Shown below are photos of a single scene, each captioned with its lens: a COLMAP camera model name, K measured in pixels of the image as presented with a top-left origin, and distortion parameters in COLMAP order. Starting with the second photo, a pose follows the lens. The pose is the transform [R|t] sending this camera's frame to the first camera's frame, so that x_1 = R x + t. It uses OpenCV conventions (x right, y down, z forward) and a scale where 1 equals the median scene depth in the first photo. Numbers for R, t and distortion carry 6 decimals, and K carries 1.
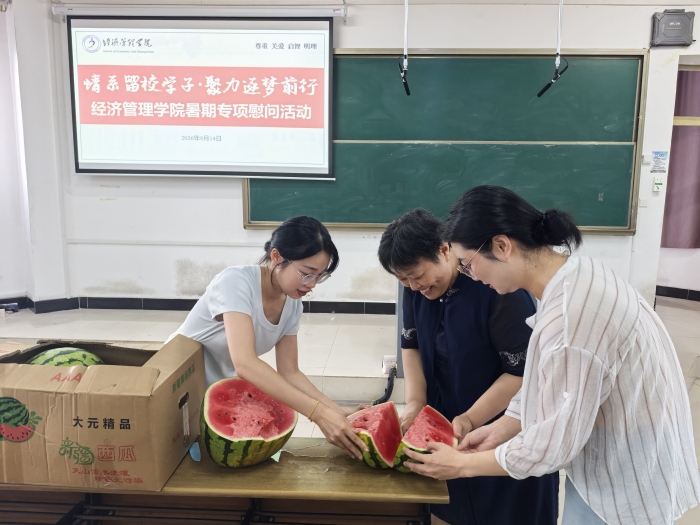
lens RADIAL K [[576.9, 0, 350.0], [0, 576.9, 262.5], [0, 0, 1]] dist [0.010748, -0.007422]
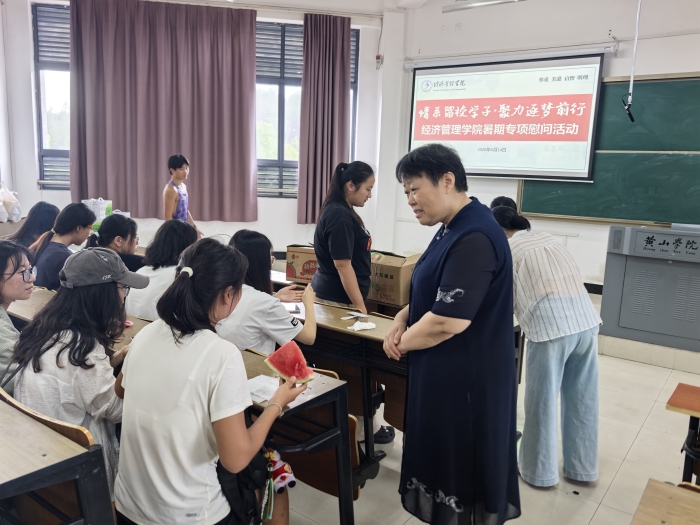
lens RADIAL K [[576.9, 0, 350.0], [0, 576.9, 262.5], [0, 0, 1]] dist [0.010748, -0.007422]
pose [[0.841416, 0.105470, -0.529995, 0.218670], [-0.099297, 0.994245, 0.040214, 0.032173], [0.531186, 0.018790, 0.847047, -0.347869]]
